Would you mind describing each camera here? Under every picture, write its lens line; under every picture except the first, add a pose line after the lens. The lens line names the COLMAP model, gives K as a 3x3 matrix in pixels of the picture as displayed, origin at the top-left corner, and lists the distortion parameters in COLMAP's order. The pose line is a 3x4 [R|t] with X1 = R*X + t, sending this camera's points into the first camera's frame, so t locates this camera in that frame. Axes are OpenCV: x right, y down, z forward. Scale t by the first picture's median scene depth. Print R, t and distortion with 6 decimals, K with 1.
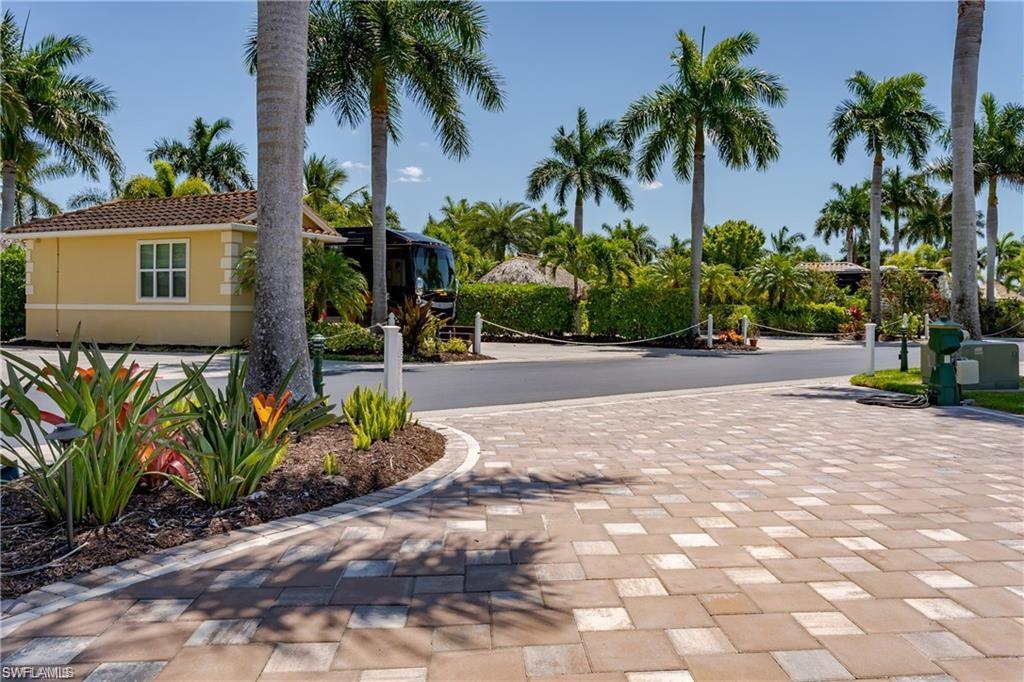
lens RADIAL K [[692.0, 0, 535.3], [0, 692.0, 305.2], [0, 0, 1]] dist [-0.001004, 0.004679]
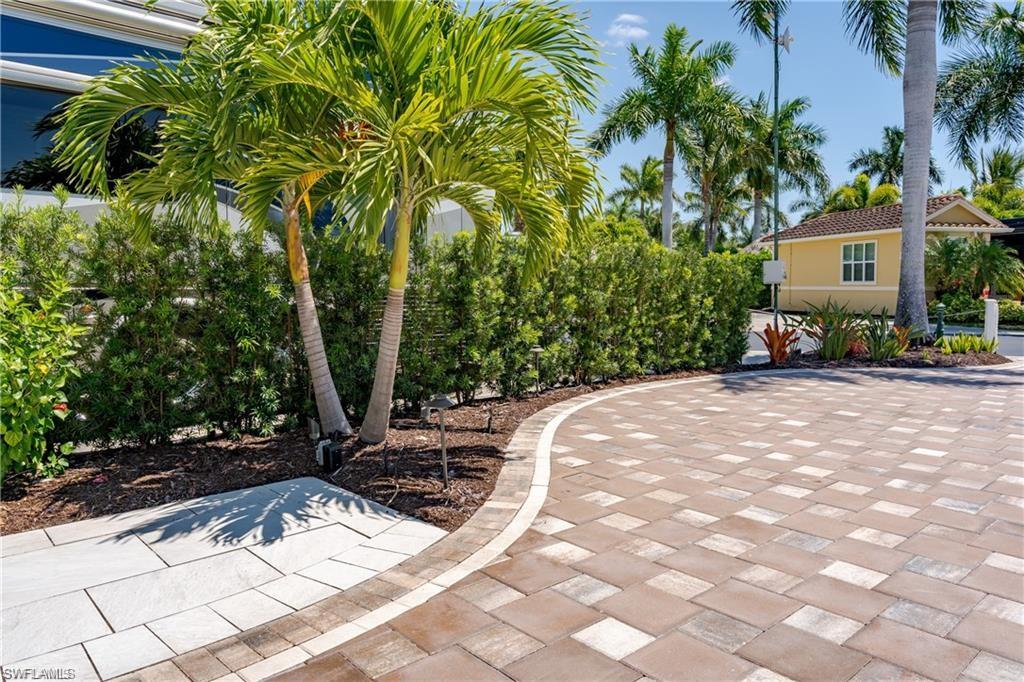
lens RADIAL K [[692.0, 0, 501.9], [0, 692.0, 323.8], [0, 0, 1]] dist [-0.001004, 0.004679]
pose [[0.566582, 0.038659, -0.823098, 0.196382], [0.007991, 0.998594, 0.052402, -0.003467], [0.823966, -0.036267, 0.565477, -0.364146]]
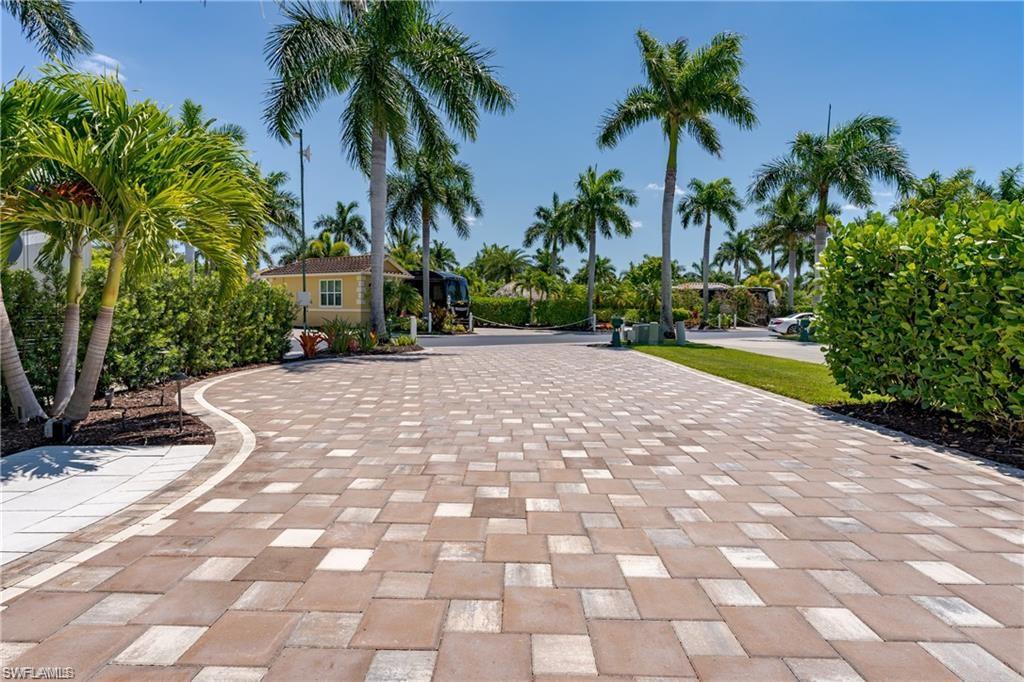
lens RADIAL K [[539.8, 0, 513.2], [0, 539.8, 333.7], [0, 0, 1]] dist [0.002382, 0.001403]
pose [[0.991367, 0.007320, -0.130912, 0.212712], [-0.001168, 0.998894, 0.047012, -0.002604], [0.131111, -0.046453, 0.990279, -0.515738]]
